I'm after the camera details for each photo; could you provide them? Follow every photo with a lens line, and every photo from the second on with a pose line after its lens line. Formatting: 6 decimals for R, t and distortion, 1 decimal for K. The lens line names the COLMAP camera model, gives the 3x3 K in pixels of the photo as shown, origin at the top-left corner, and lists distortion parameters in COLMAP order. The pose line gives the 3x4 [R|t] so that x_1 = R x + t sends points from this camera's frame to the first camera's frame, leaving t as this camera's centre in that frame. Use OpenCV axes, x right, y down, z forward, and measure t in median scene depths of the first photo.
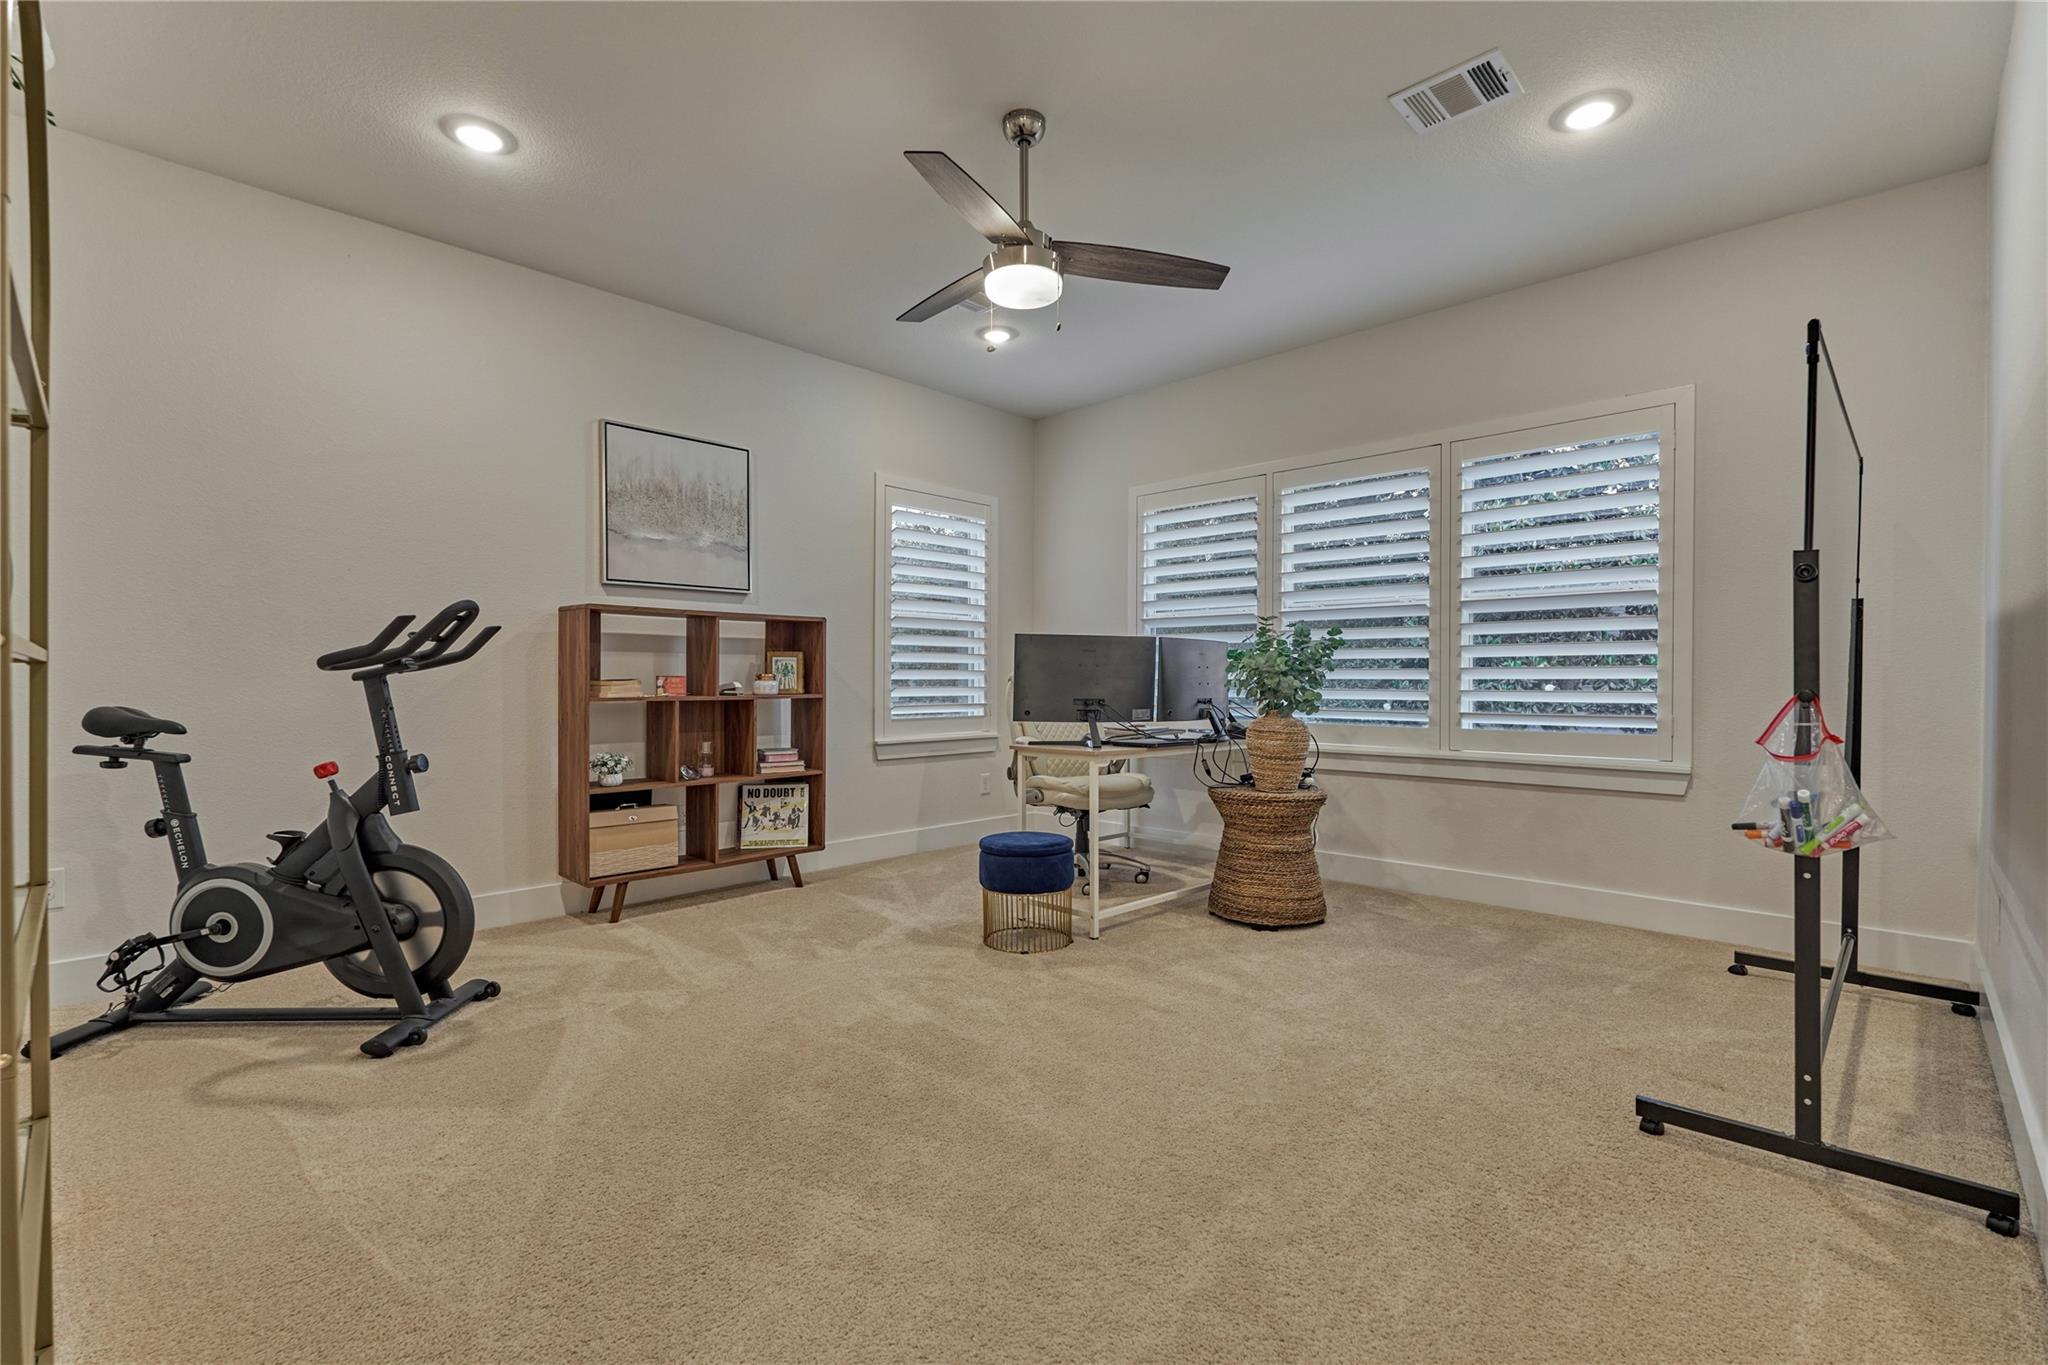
lens RADIAL K [[918.1, 0, 1022.5], [0, 918.1, 685.3], [0, 0, 1]] dist [0.001257, -0.000120]
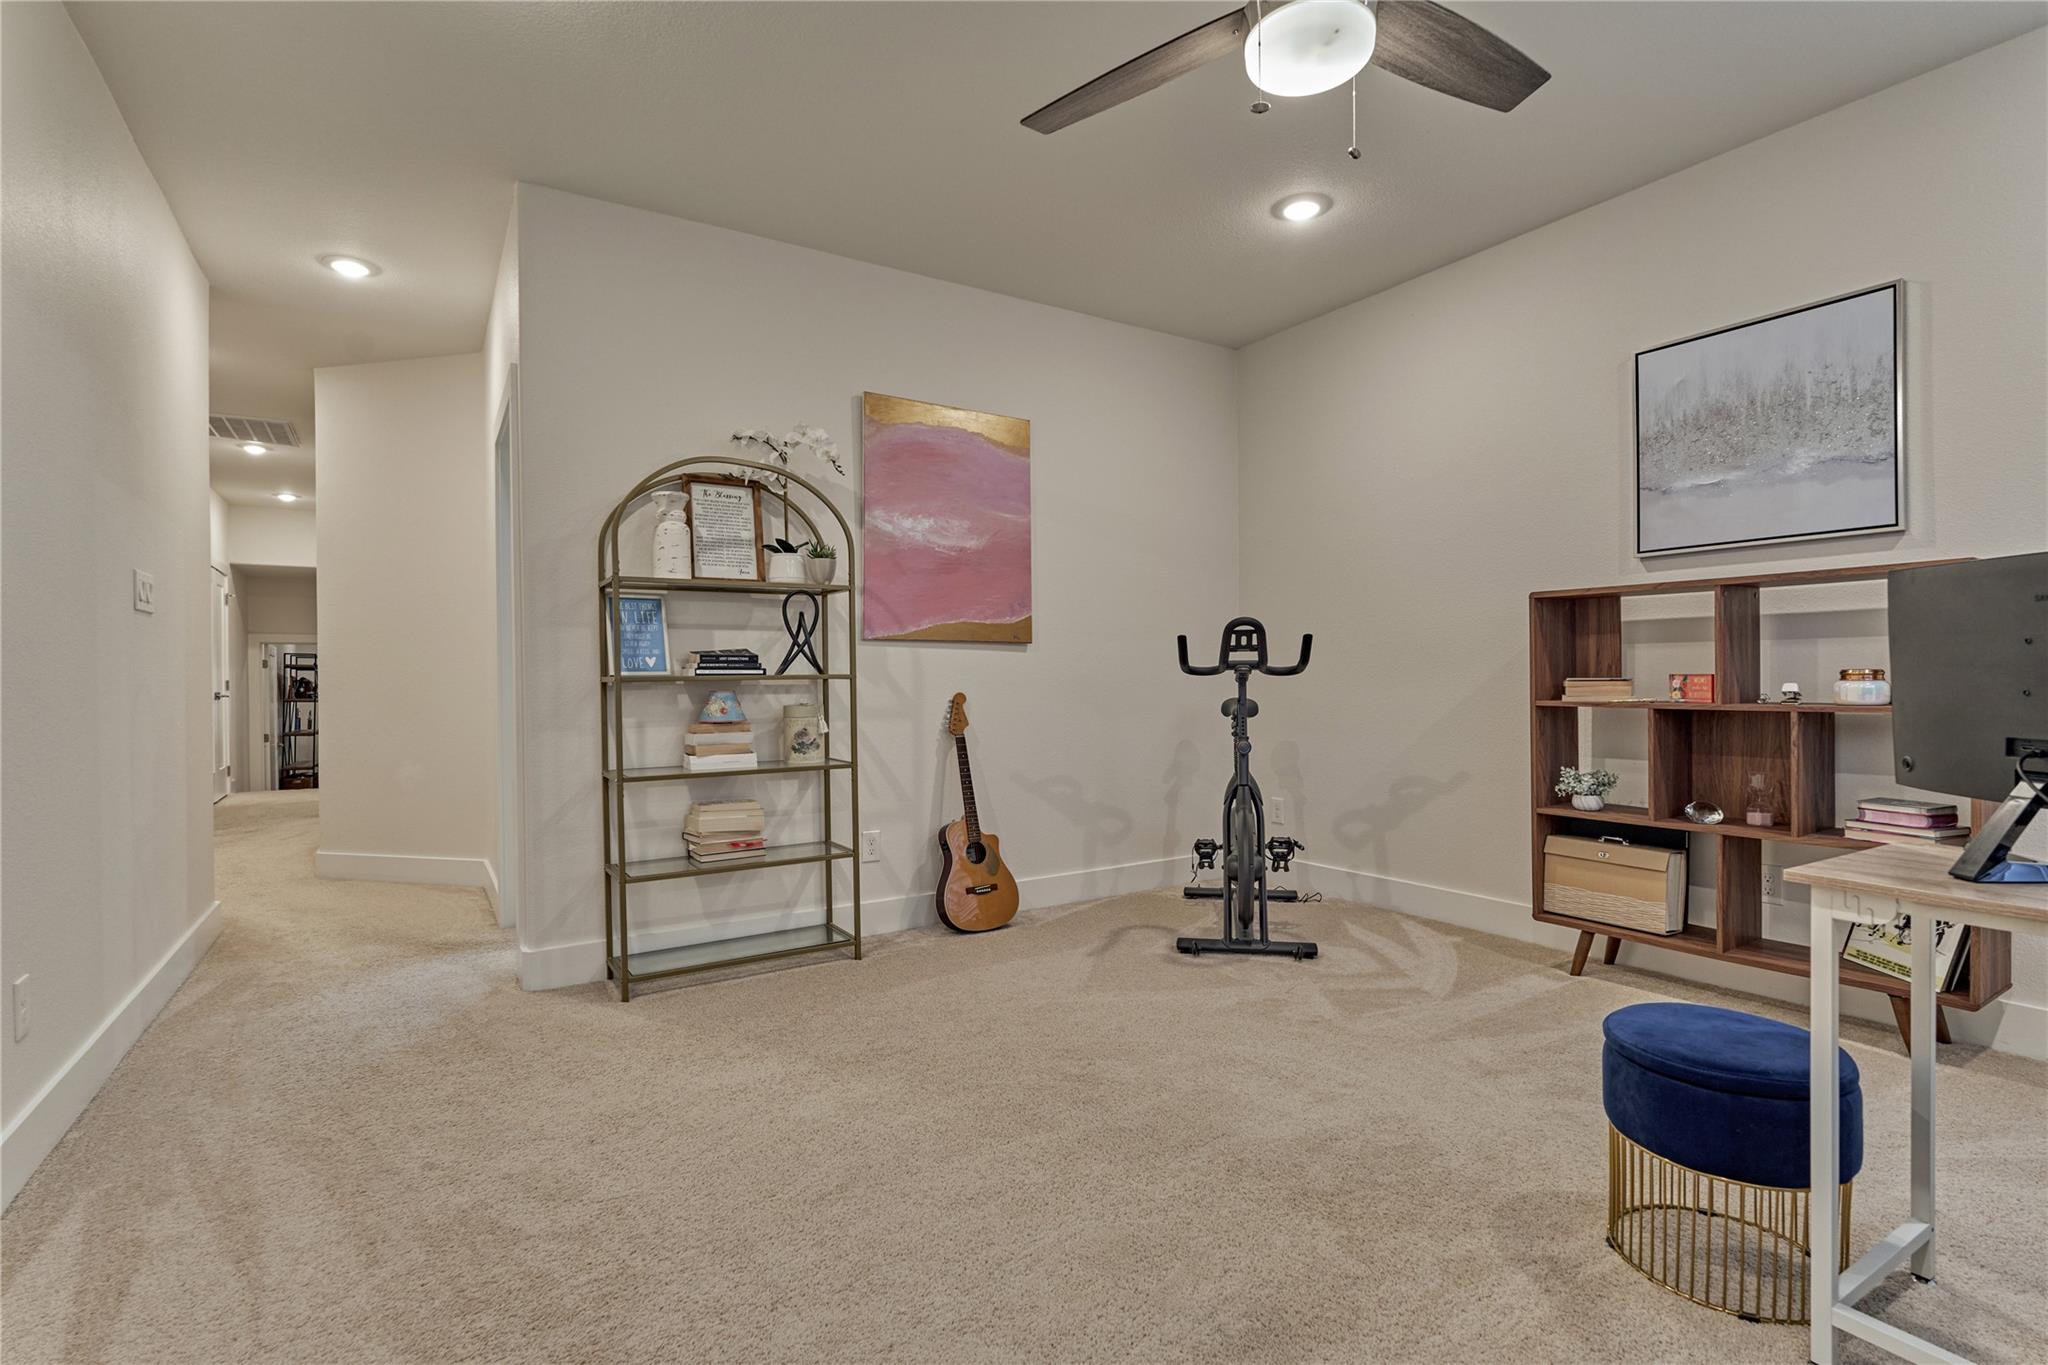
lens RADIAL K [[974.1, 0, 1023.9], [0, 974.1, 681.5], [0, 0, 1]] dist [0.002189, 0.000330]
pose [[-0.239717, 0.005079, -0.970829, 0.497147], [0.001134, 0.999987, 0.004951, -0.009218], [0.970842, 0.000086, -0.239720, 0.699676]]
